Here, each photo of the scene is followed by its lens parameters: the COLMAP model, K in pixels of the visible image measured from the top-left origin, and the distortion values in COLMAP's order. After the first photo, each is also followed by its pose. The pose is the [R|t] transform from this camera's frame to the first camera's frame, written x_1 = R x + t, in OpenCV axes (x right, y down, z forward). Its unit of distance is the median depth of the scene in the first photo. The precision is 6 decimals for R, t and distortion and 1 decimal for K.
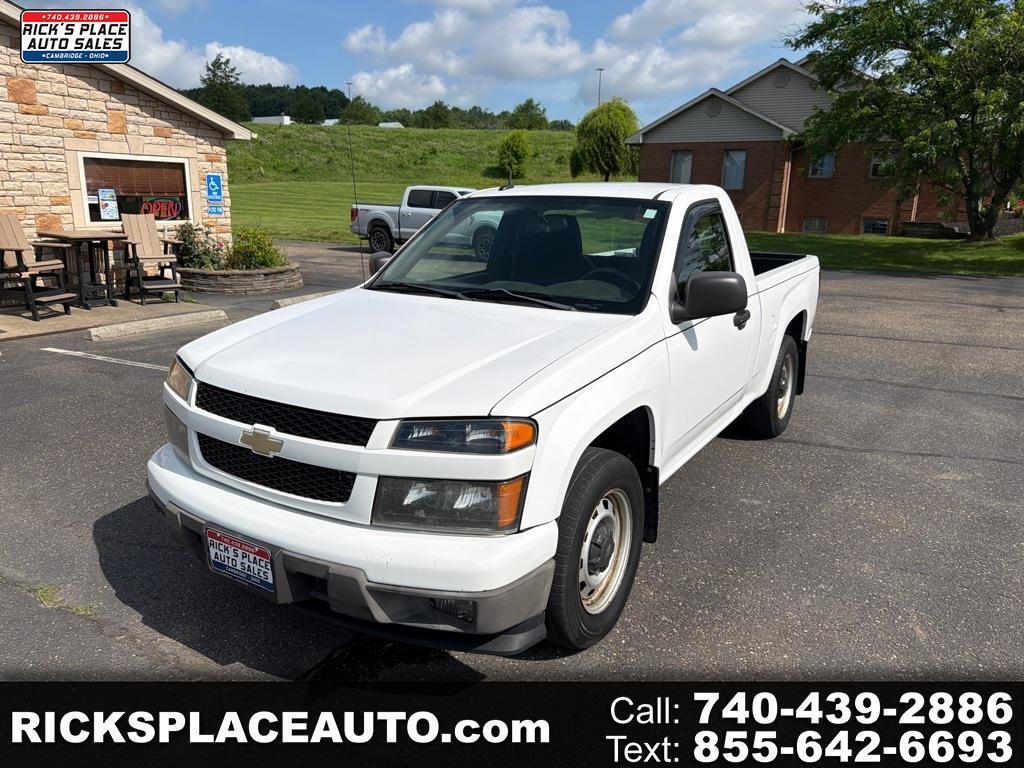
lens RADIAL K [[723.9, 0, 512.0], [0, 723.9, 384.0], [0, 0, 1]] dist [0.003661, -0.009472]
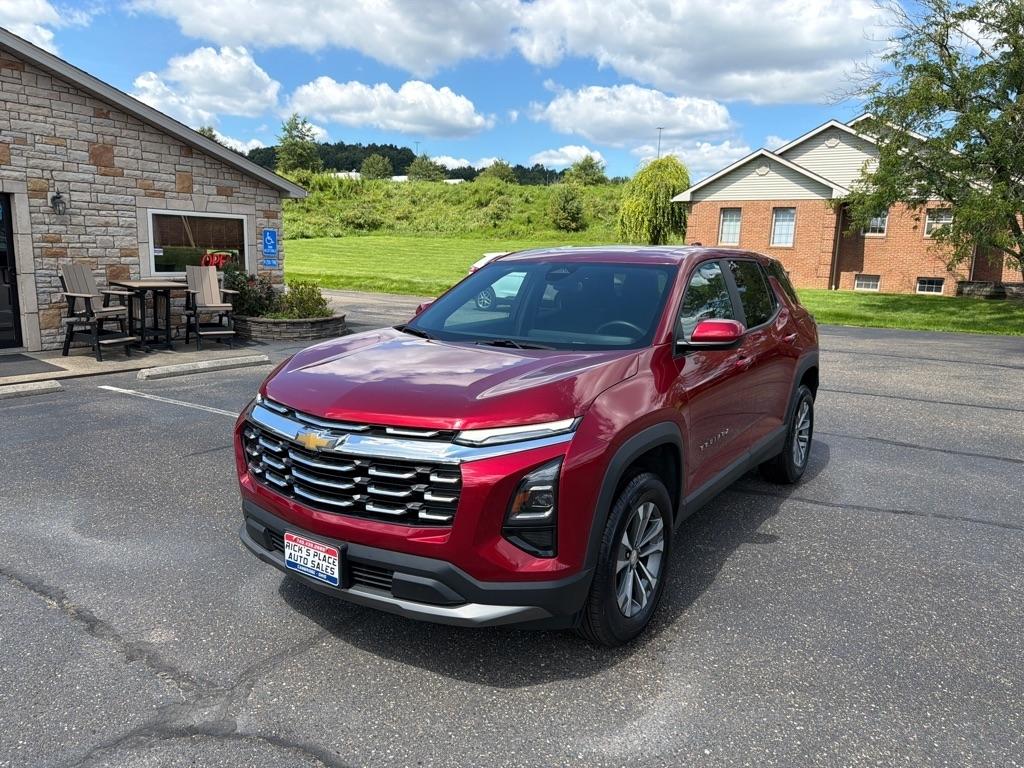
lens RADIAL K [[725.1, 0, 512.0], [0, 725.1, 384.0], [0, 0, 1]] dist [0.002485, -0.007494]
pose [[0.996314, 0.025686, -0.081844, 0.046185], [-0.031342, 0.997153, -0.068587, 0.002274], [0.079850, 0.070899, 0.994282, -0.030866]]
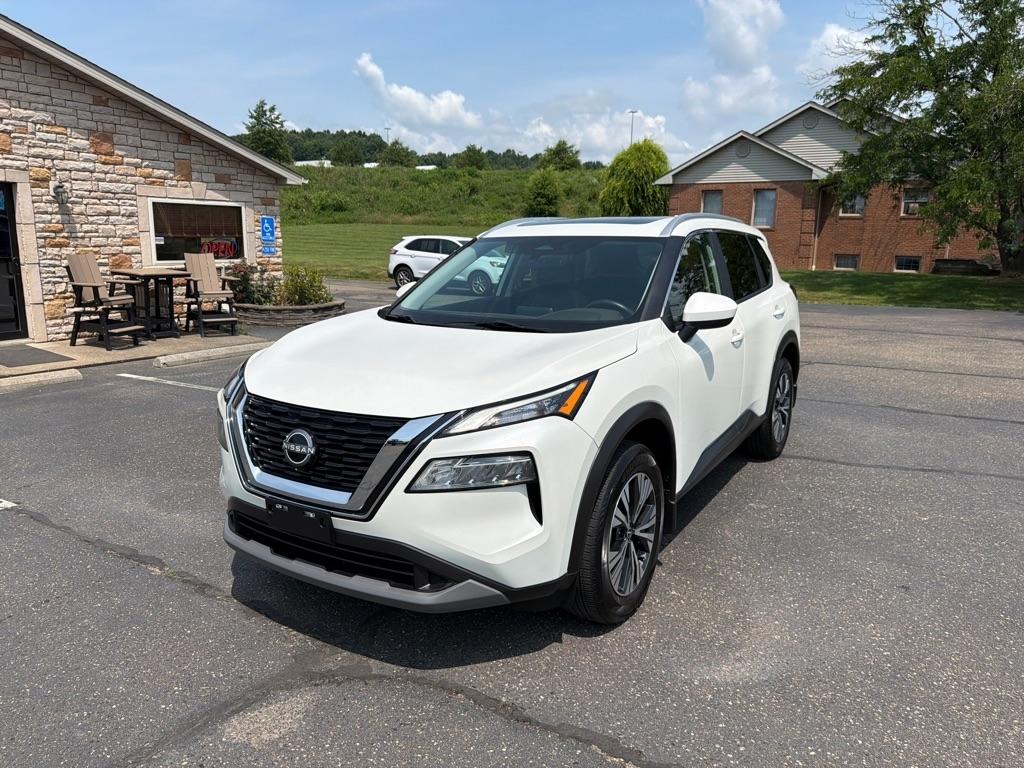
lens RADIAL K [[728.3, 0, 508.5], [0, 728.3, 383.8], [0, 0, 1]] dist [-0.001378, -0.004578]
pose [[0.998766, 0.005451, -0.049355, -0.000028], [-0.008062, 0.998570, -0.052853, 0.013452], [0.048997, 0.053186, 0.997382, -0.052373]]
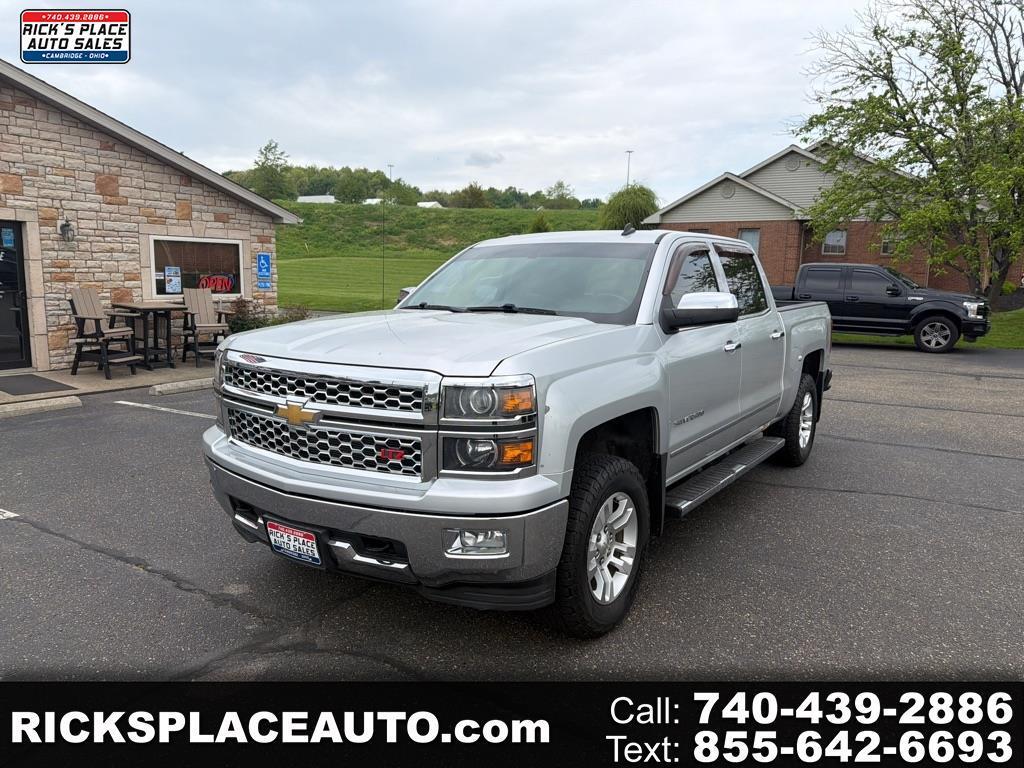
lens RADIAL K [[726.6, 0, 512.0], [0, 726.6, 384.0], [0, 0, 1]] dist [0.006513, -0.010756]
pose [[0.998857, 0.009519, -0.046840, 0.034475], [-0.014054, 0.995140, -0.097459, 0.020263], [0.045685, 0.098006, 0.994137, -0.102641]]
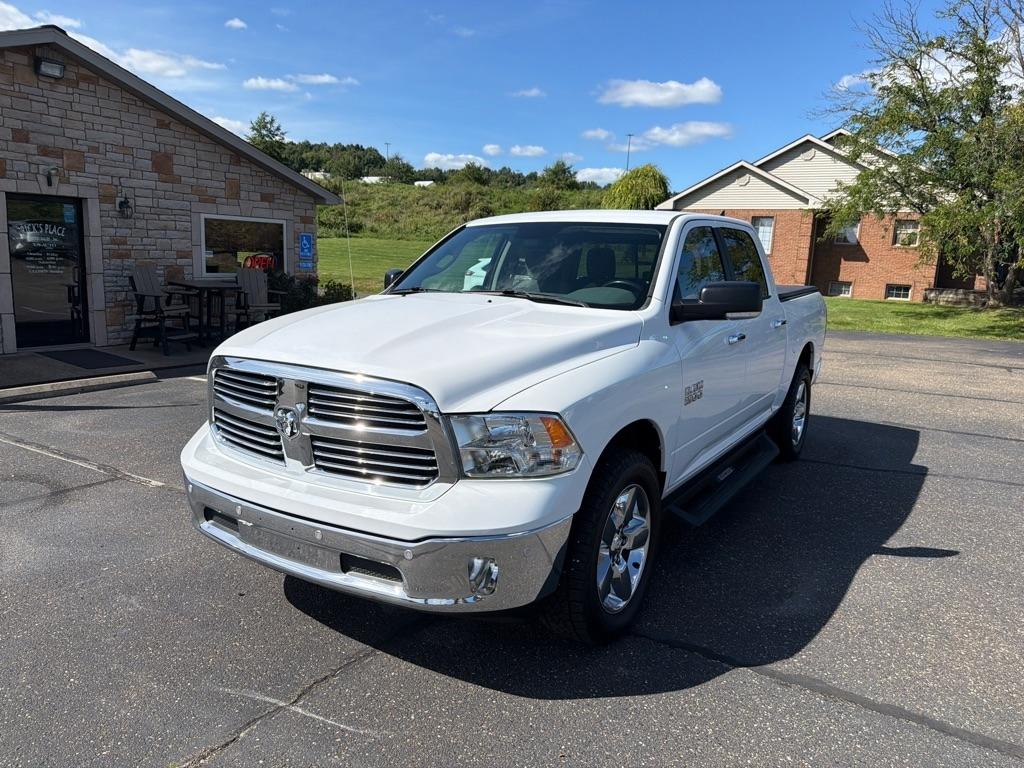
lens RADIAL K [[730.2, 0, 507.7], [0, 730.2, 382.8], [0, 0, 1]] dist [0.004020, -0.004591]
pose [[0.999060, 0.028345, -0.032796, -0.054308], [-0.030757, 0.996667, -0.075563, 0.024538], [0.030545, 0.076501, 0.996602, -0.136098]]
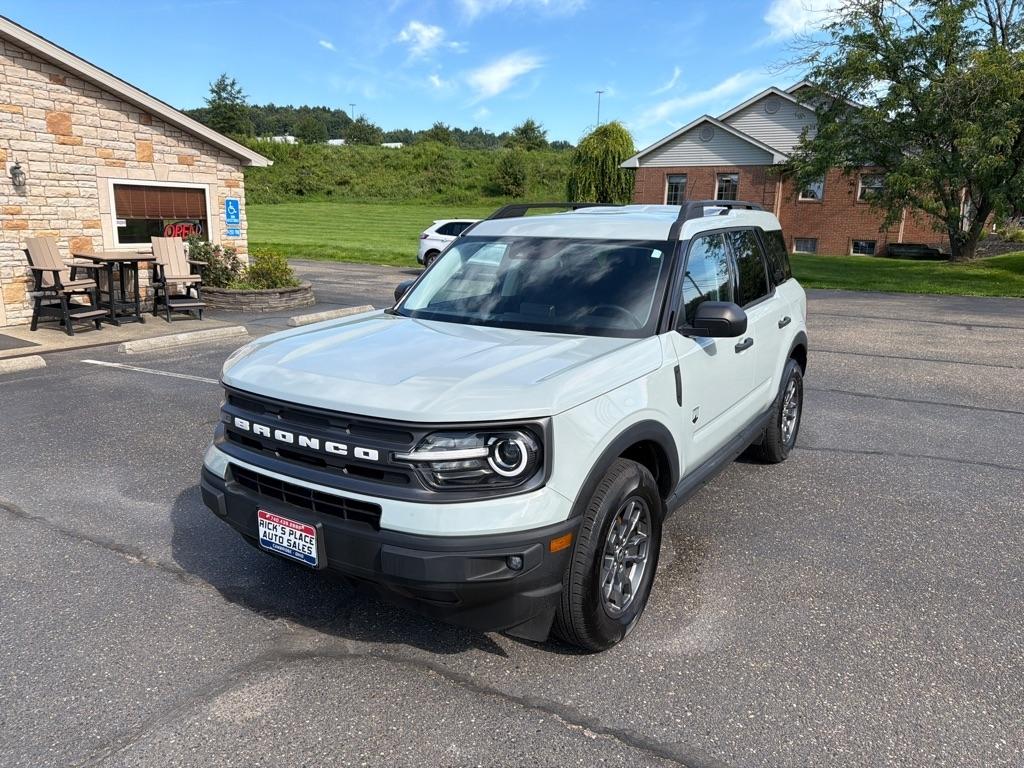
lens RADIAL K [[725.1, 0, 512.0], [0, 725.1, 384.0], [0, 0, 1]] dist [0.002485, -0.007494]
pose [[0.999996, 0.002993, 0.000020, 0.000920], [-0.002991, 0.999705, -0.024106, 0.007807], [-0.000092, 0.024105, 0.999709, -0.067022]]
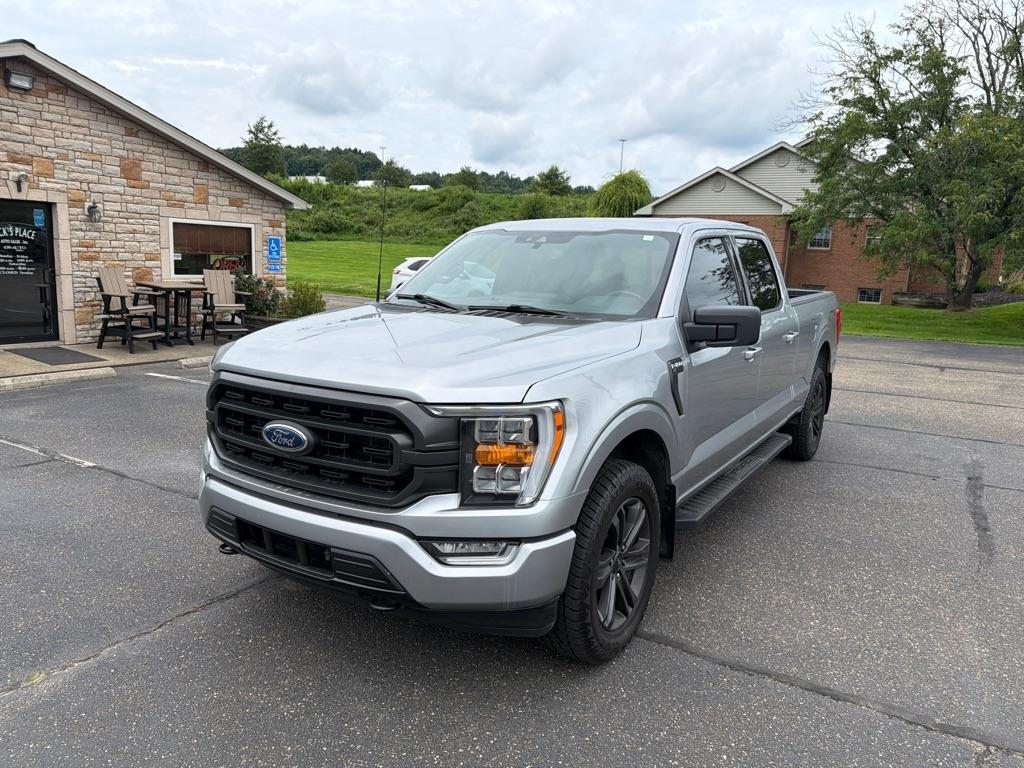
lens RADIAL K [[731.8, 0, 512.0], [0, 731.8, 384.0], [0, 0, 1]] dist [0.005183, -0.008325]
pose [[0.999113, 0.030439, -0.029096, 0.021175], [-0.032679, 0.996267, -0.079905, 0.036132], [0.026555, 0.080785, 0.996378, -0.183774]]
